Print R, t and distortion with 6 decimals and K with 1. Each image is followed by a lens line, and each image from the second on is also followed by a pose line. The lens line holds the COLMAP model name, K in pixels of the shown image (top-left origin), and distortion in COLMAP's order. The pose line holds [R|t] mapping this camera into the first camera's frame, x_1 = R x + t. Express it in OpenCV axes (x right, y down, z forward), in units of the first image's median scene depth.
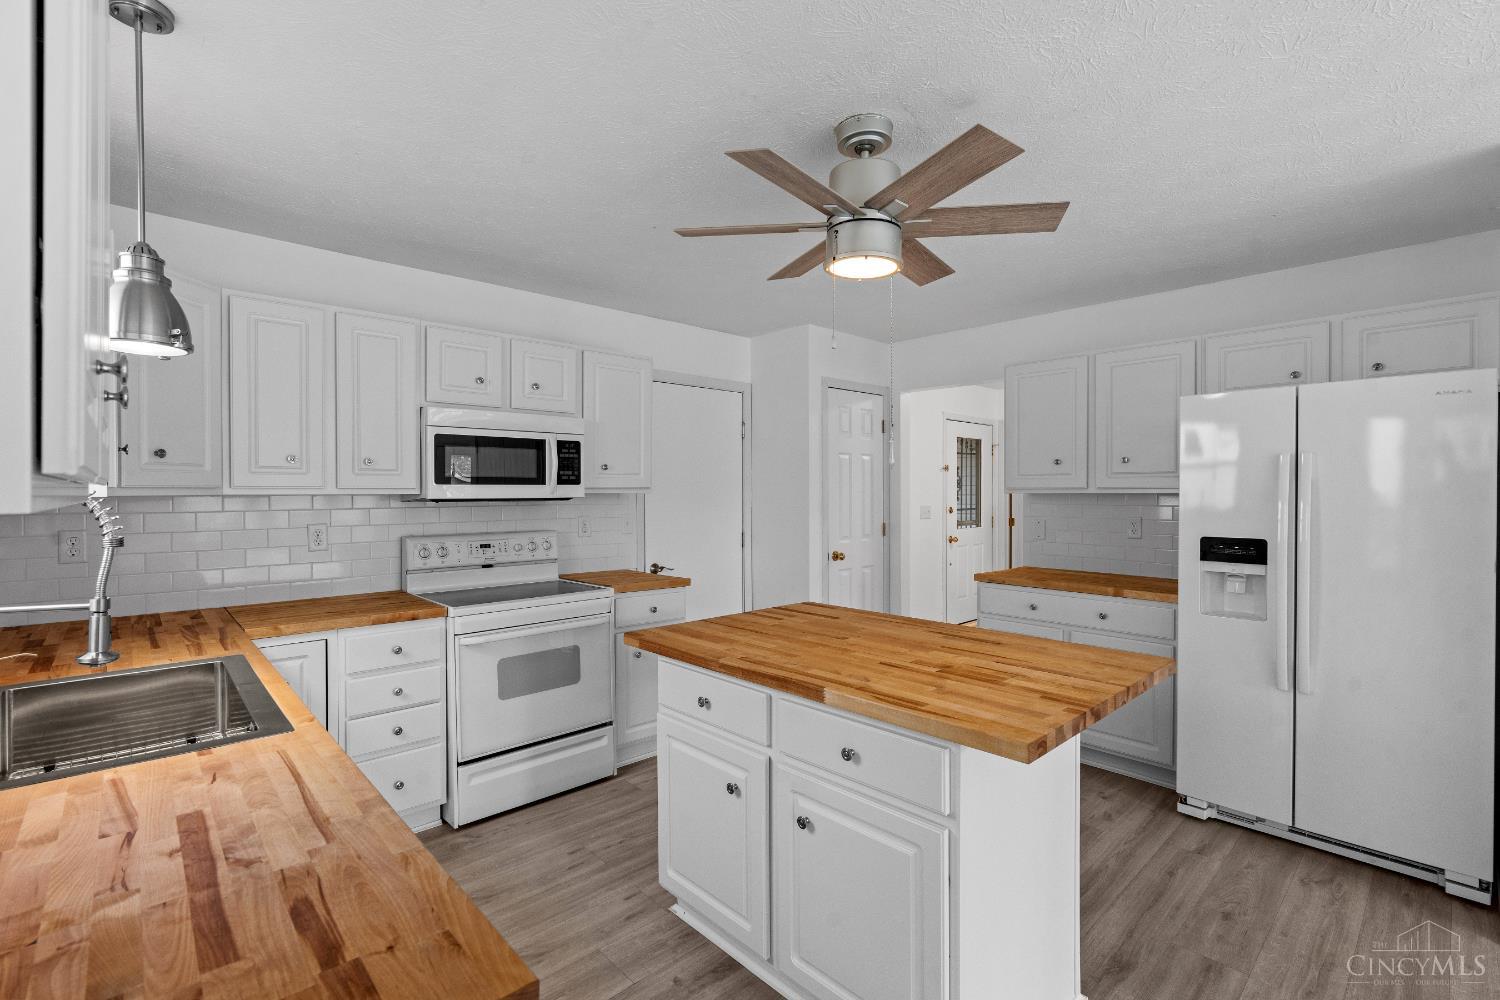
lens RADIAL K [[687.2, 0, 744.1], [0, 687.2, 490.2], [0, 0, 1]] dist [-0.005368, 0.001368]
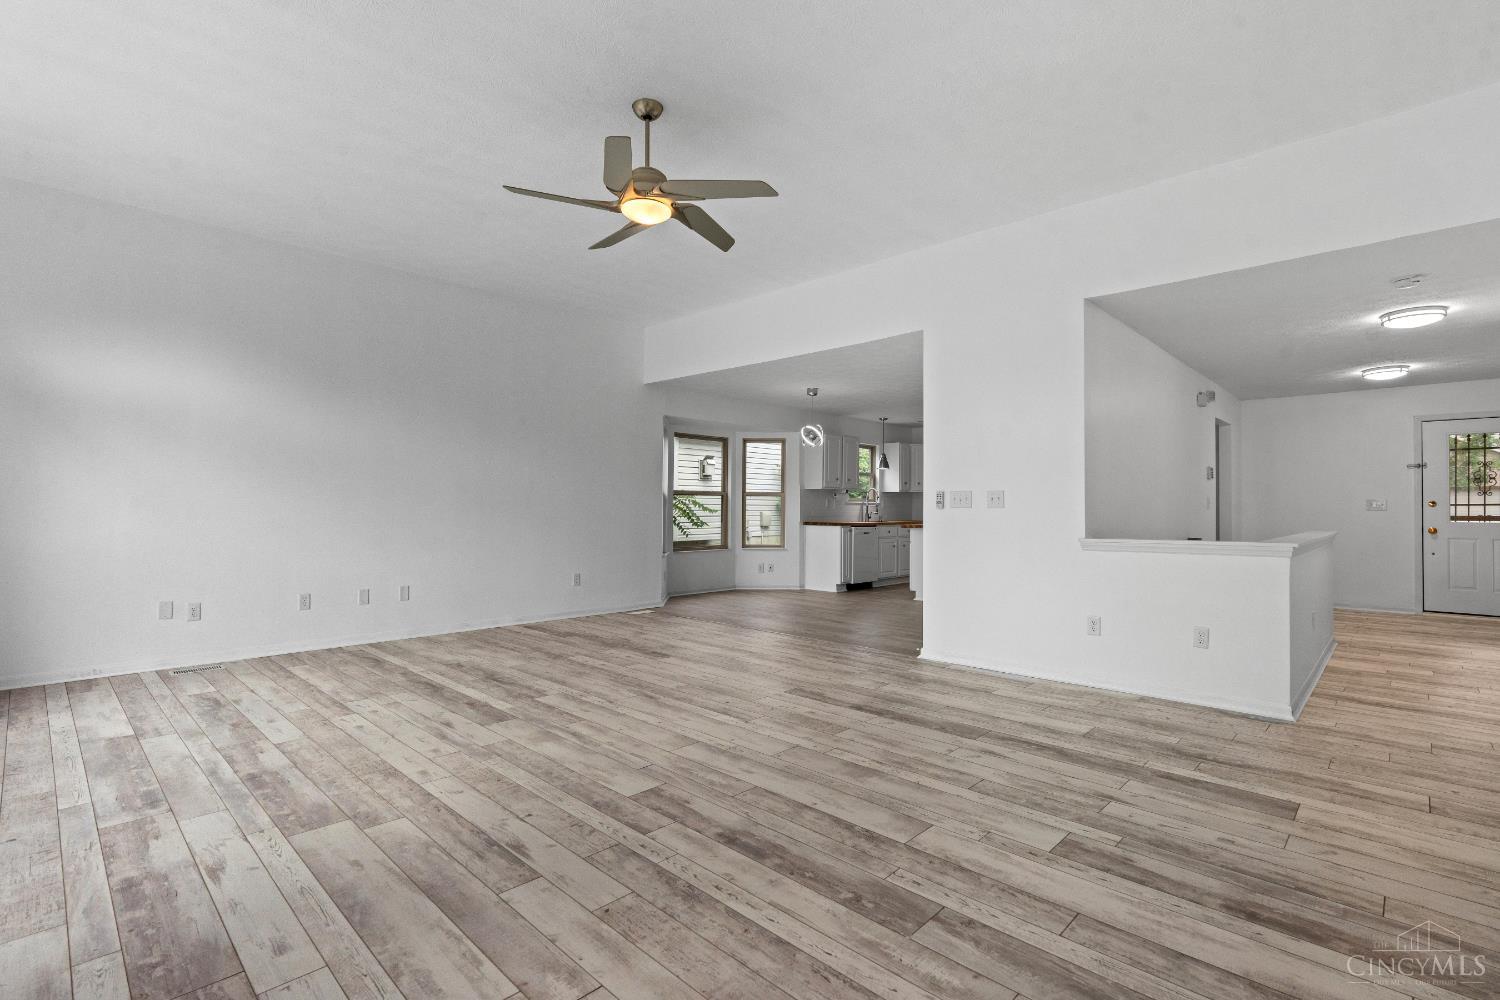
lens RADIAL K [[687.2, 0, 751.4], [0, 687.2, 500.7], [0, 0, 1]] dist [-0.005368, 0.001368]
pose [[0.074357, -0.005421, -0.997217, 2.641449], [-0.002274, 0.999982, -0.005605, 0.064830], [0.997229, 0.002685, 0.074344, -0.317502]]
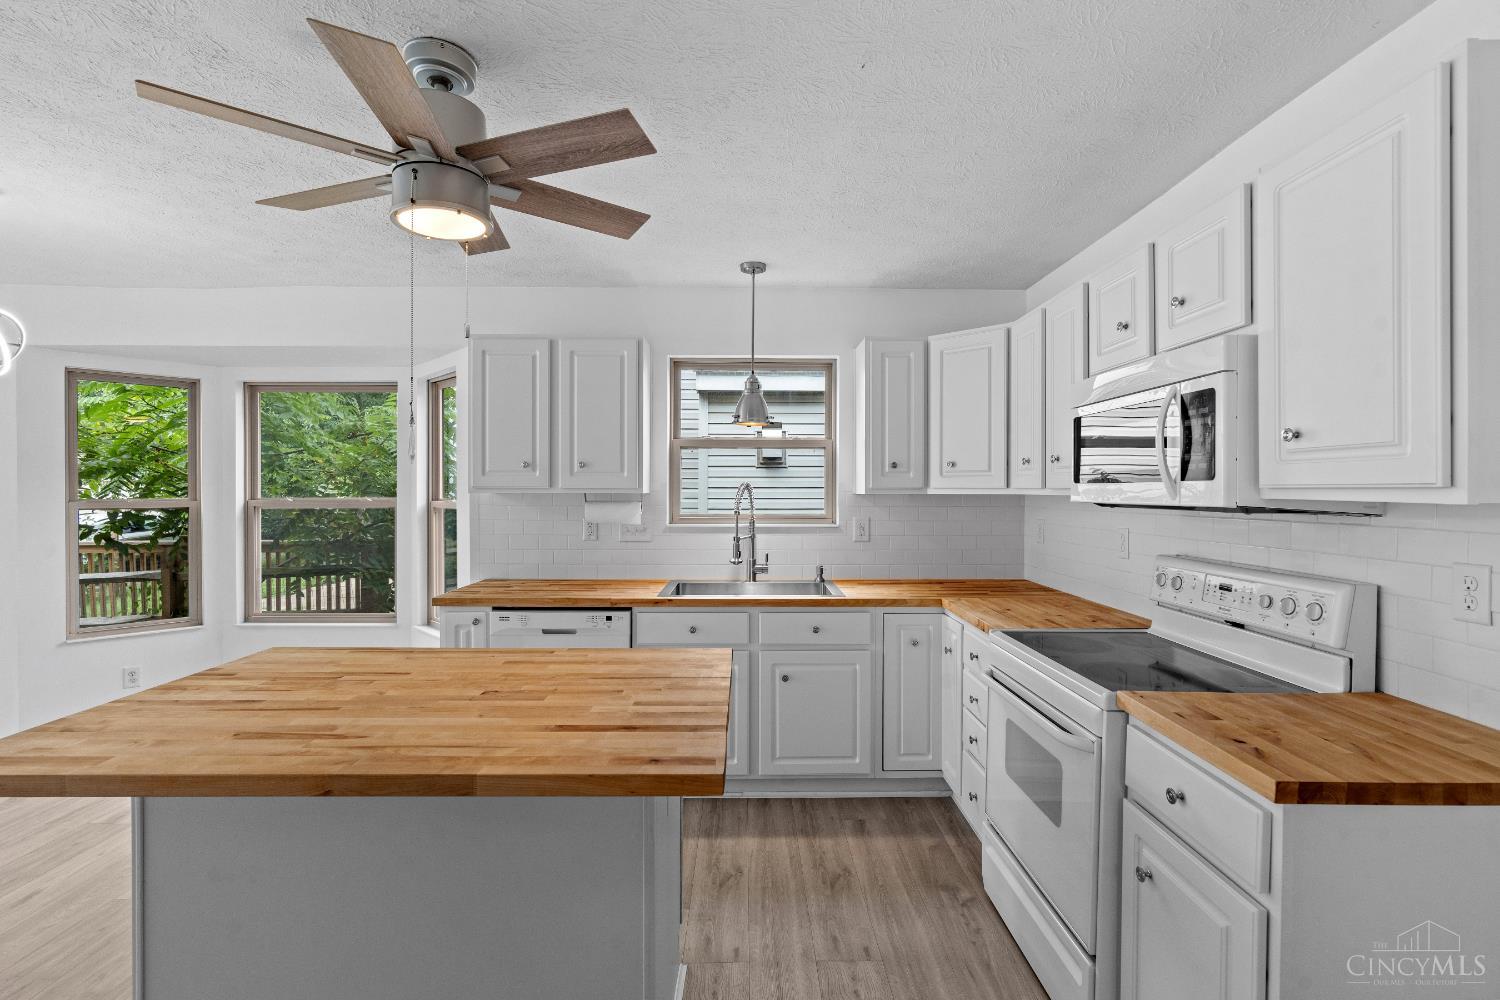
lens RADIAL K [[687.2, 0, 749.3], [0, 687.2, 495.9], [0, 0, 1]] dist [-0.005368, 0.001368]
pose [[-0.666501, 0.008241, -0.745459, 0.331002], [0.001471, 0.999951, 0.009739, -0.002460], [0.745503, 0.005394, -0.666481, 1.110945]]
